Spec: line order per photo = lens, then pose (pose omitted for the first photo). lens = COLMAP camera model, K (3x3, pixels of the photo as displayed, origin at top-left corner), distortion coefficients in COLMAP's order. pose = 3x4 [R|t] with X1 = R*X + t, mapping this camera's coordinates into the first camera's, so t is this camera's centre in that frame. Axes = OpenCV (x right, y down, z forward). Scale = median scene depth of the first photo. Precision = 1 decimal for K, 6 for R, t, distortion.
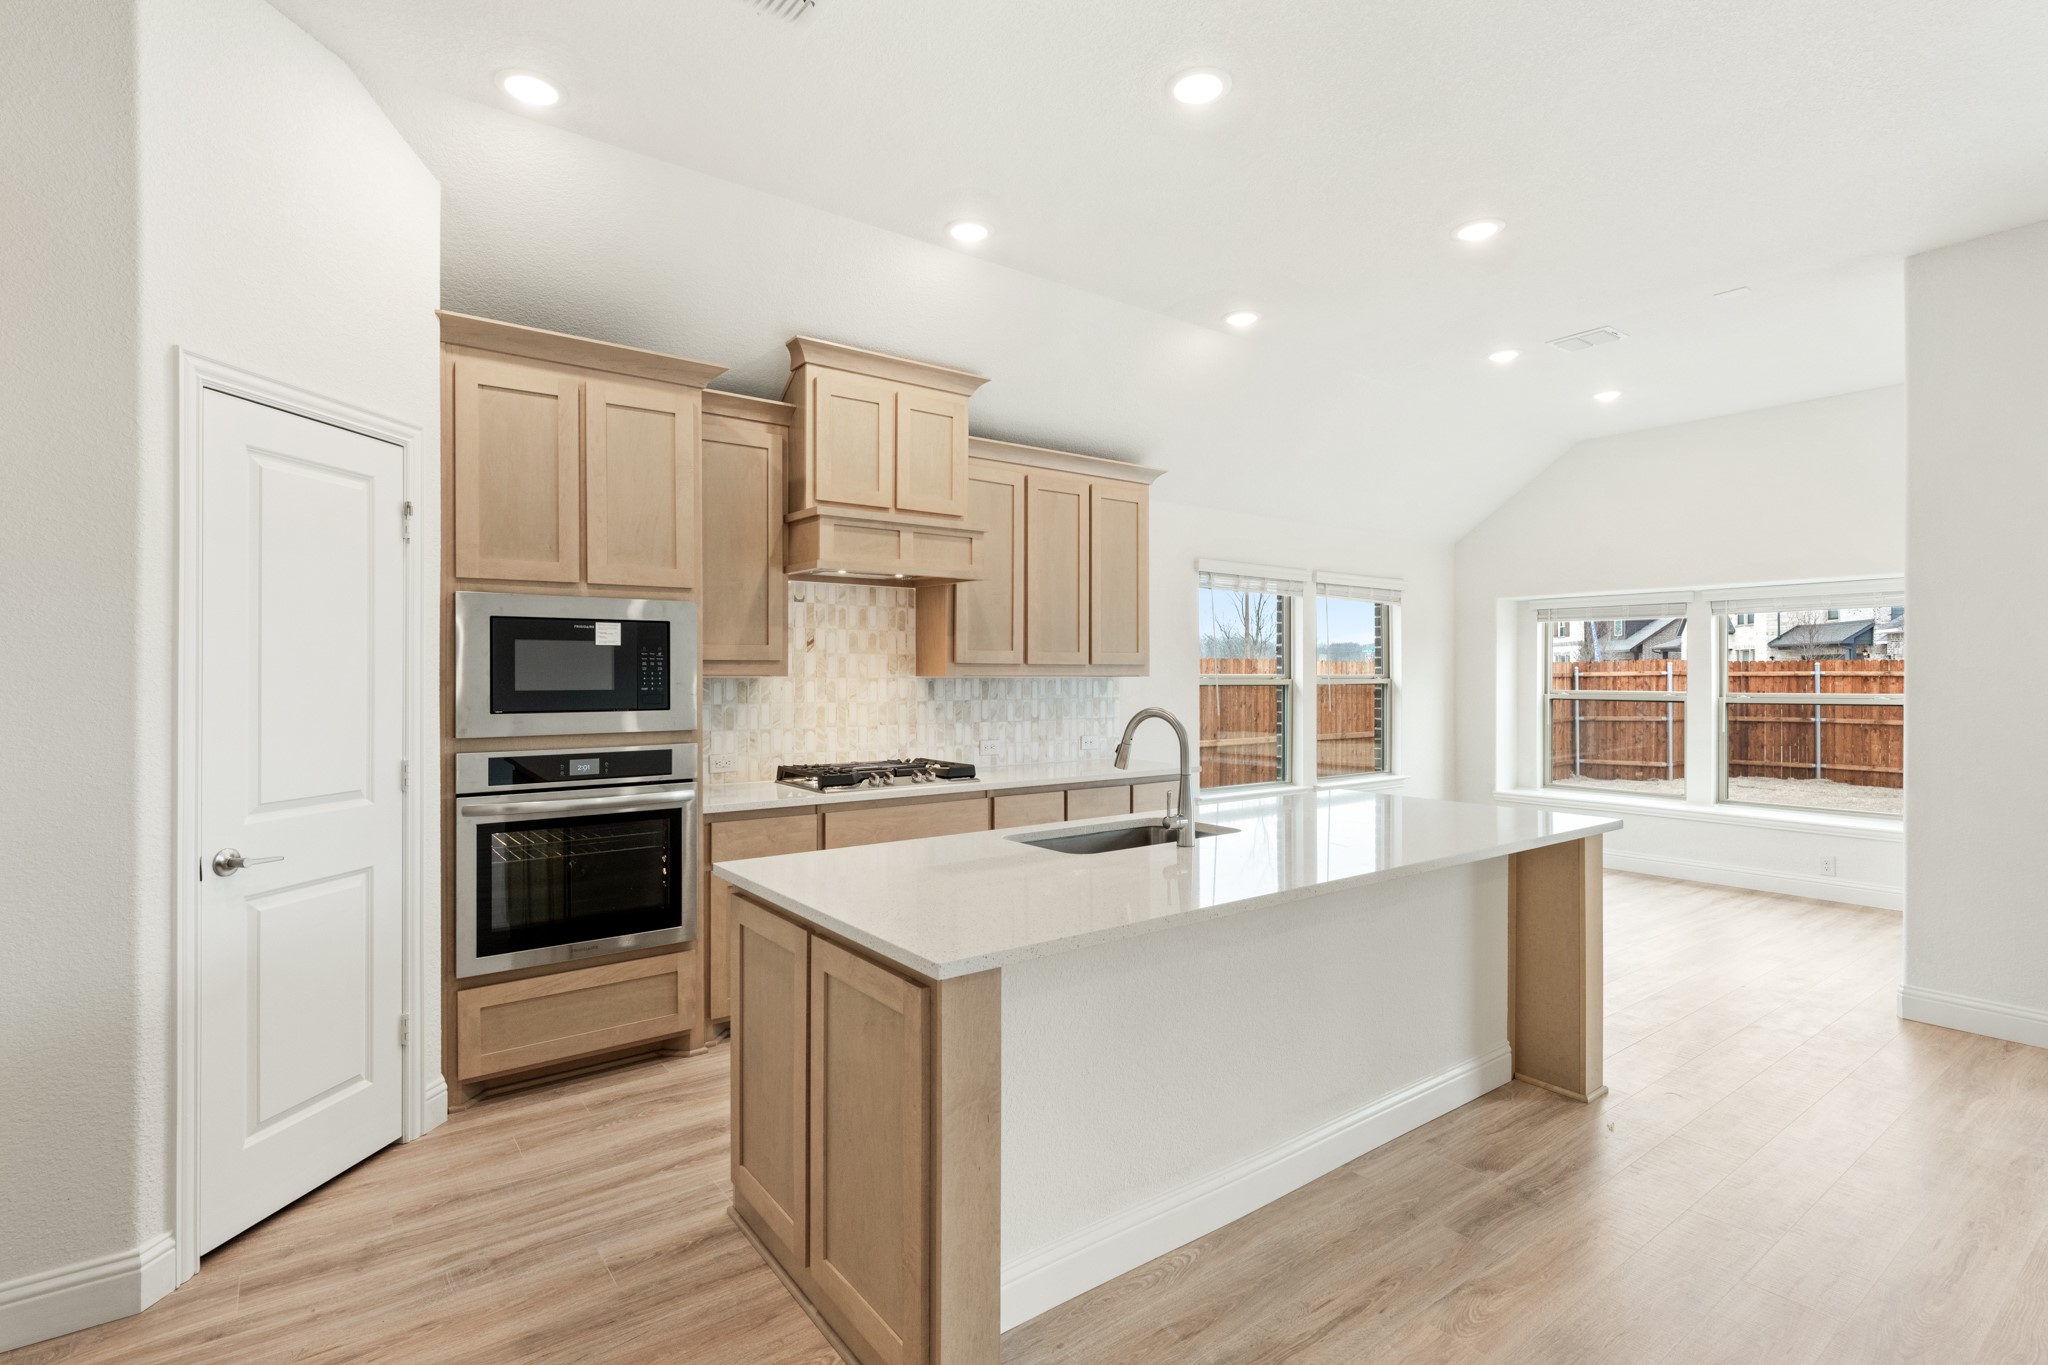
lens RADIAL K [[966.5, 0, 1026.4], [0, 966.5, 678.9], [0, 0, 1]] dist [-0.001210, 0.000452]
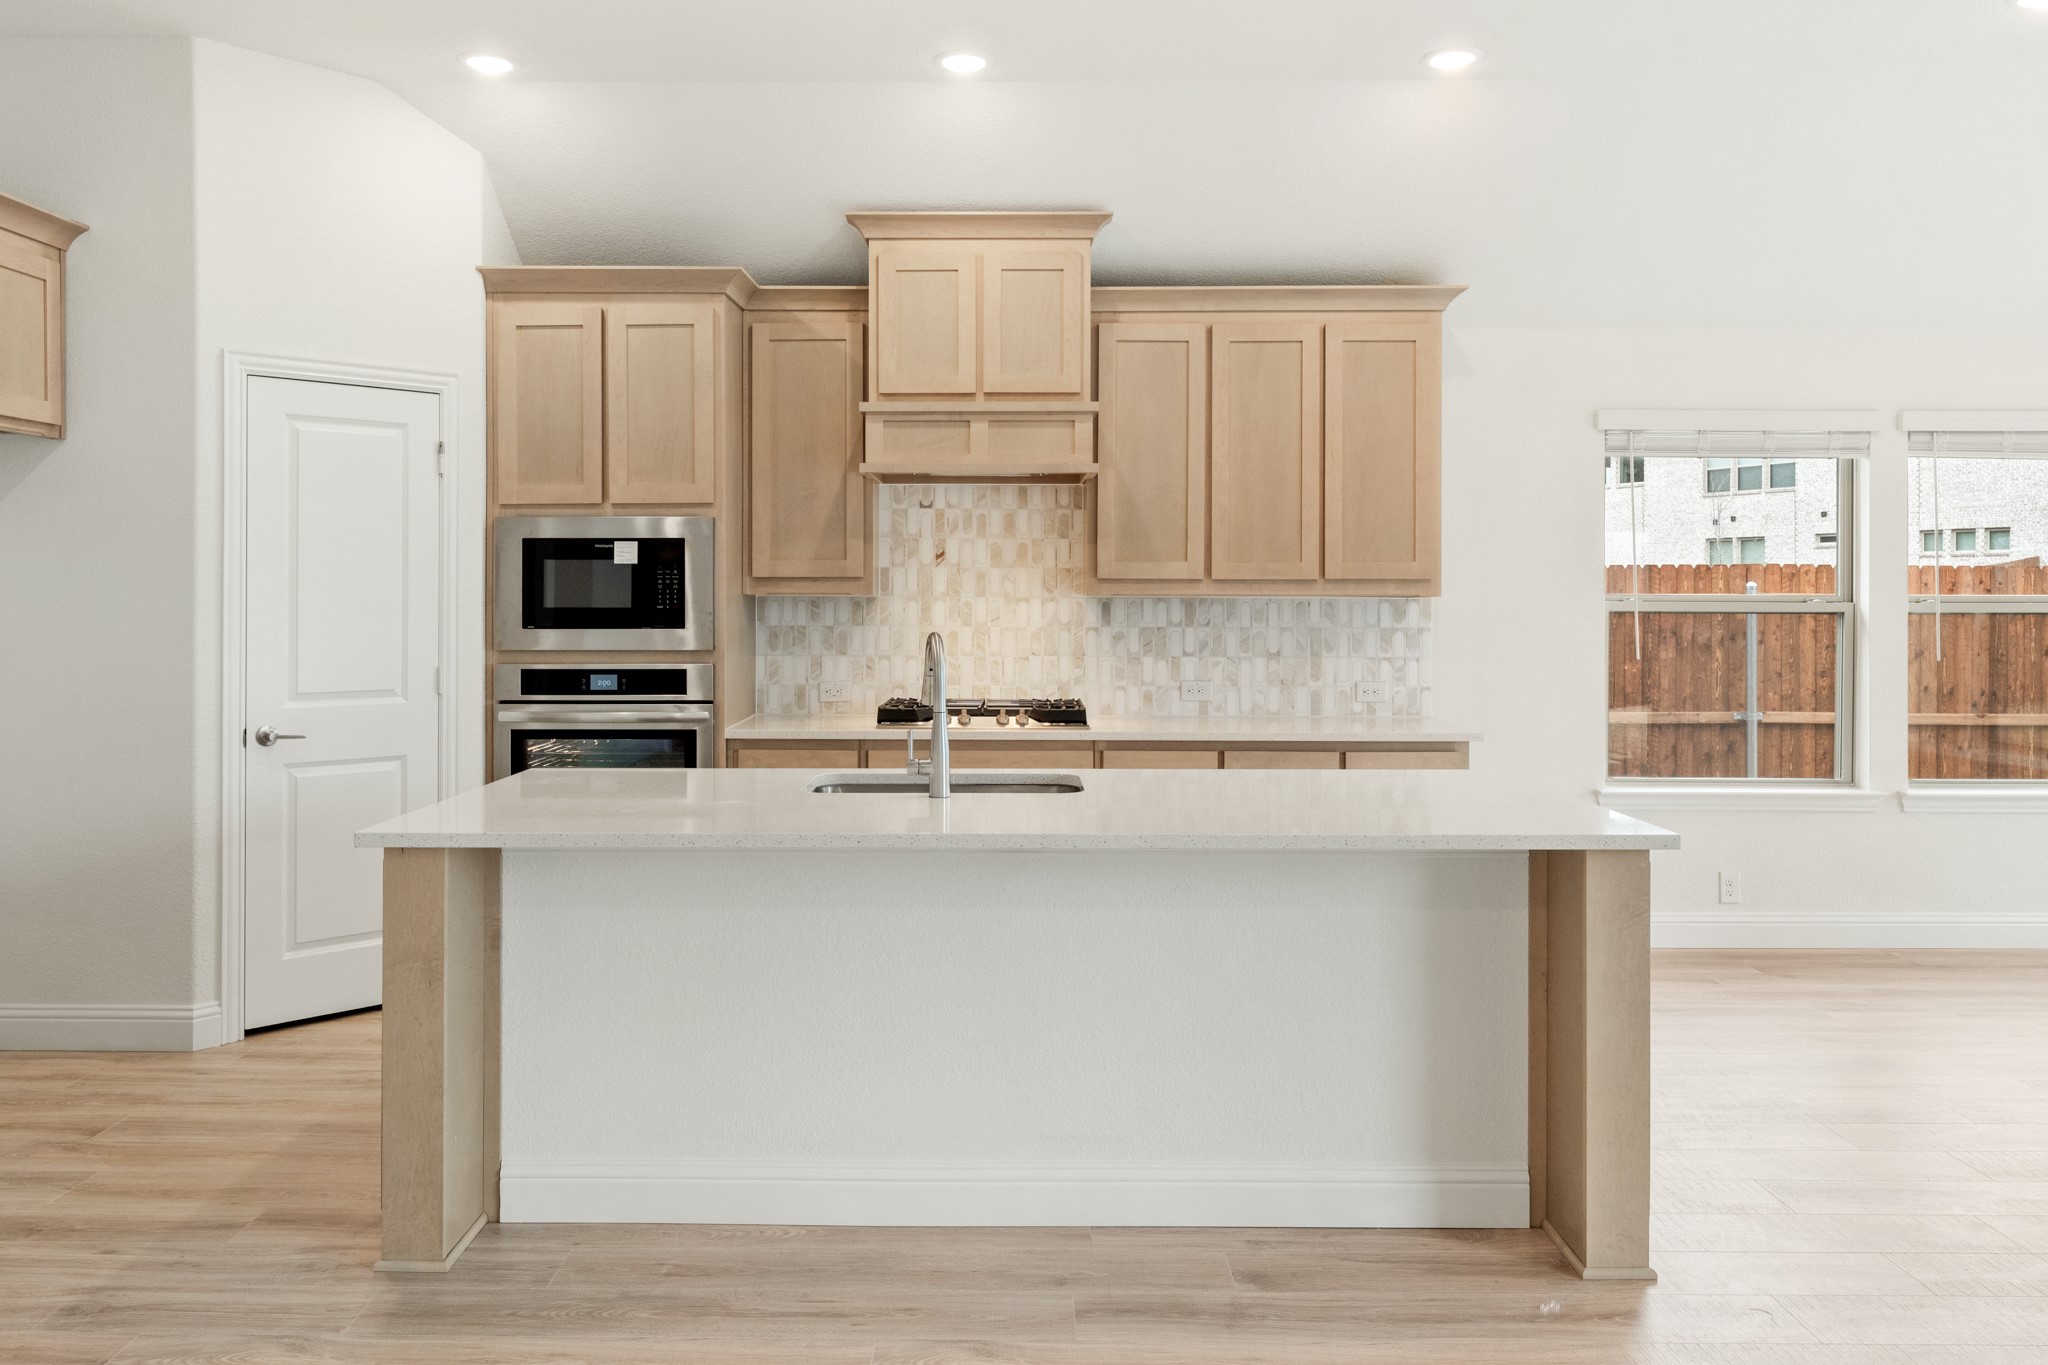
lens RADIAL K [[1455.1, 0, 1018.8], [0, 1455.1, 603.5], [0, 0, 1]] dist [0.001372, 0.000076]
pose [[0.799034, 0.004982, -0.601266, 0.788107], [-0.004281, 0.999987, 0.002596, 0.001323], [0.601271, 0.000500, 0.799045, 0.025675]]
